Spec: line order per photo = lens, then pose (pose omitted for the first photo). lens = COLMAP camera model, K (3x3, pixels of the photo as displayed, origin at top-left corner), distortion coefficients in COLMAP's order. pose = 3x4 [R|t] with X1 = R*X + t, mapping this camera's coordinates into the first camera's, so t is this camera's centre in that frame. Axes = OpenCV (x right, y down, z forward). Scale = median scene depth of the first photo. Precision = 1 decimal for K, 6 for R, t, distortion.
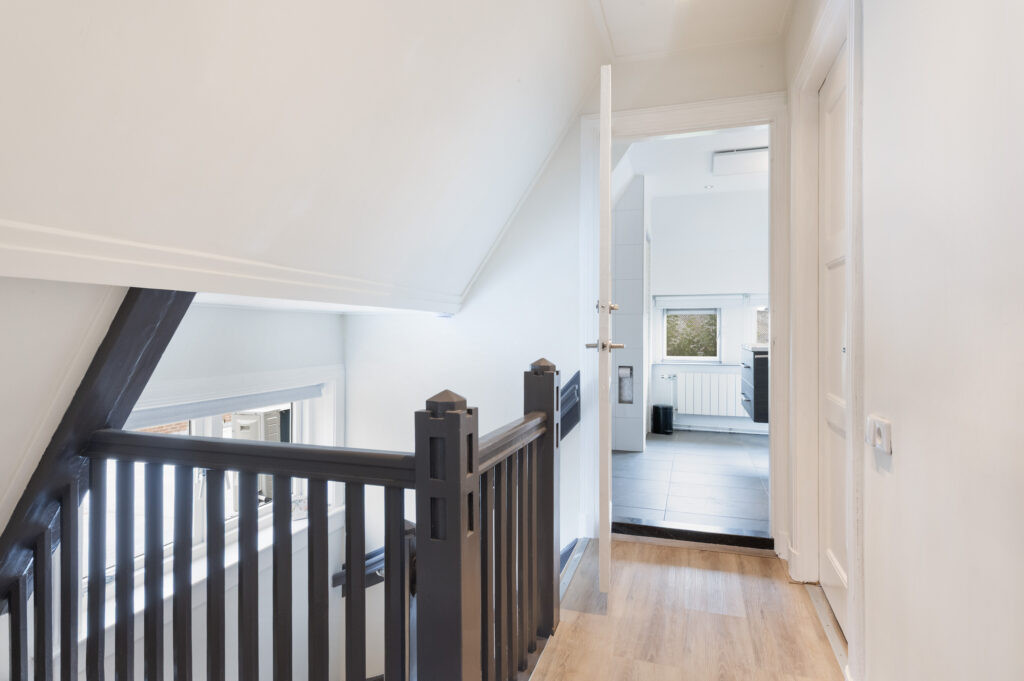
lens RADIAL K [[572.2, 0, 507.6], [0, 572.2, 327.2], [0, 0, 1]] dist [0.034964, -0.025520]
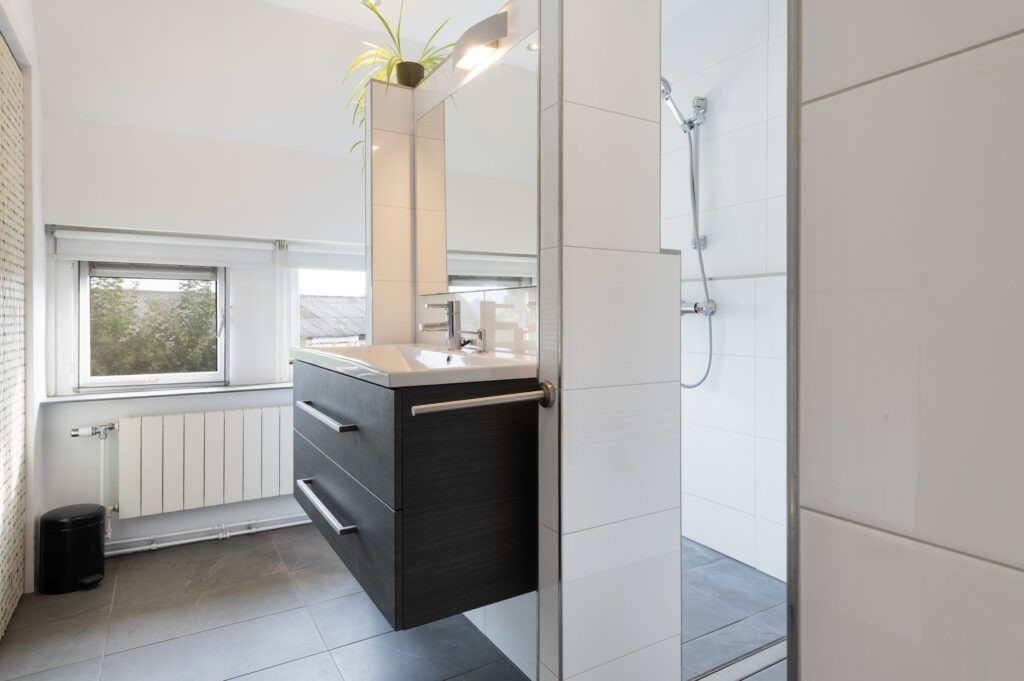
lens RADIAL K [[572.2, 0, 507.6], [0, 572.2, 327.2], [0, 0, 1]] dist [0.034964, -0.025520]
pose [[0.656027, -0.010932, 0.754658, 0.165042], [-0.008467, 0.999726, 0.021842, 0.003086], [-0.754690, -0.020719, 0.655754, 0.514177]]
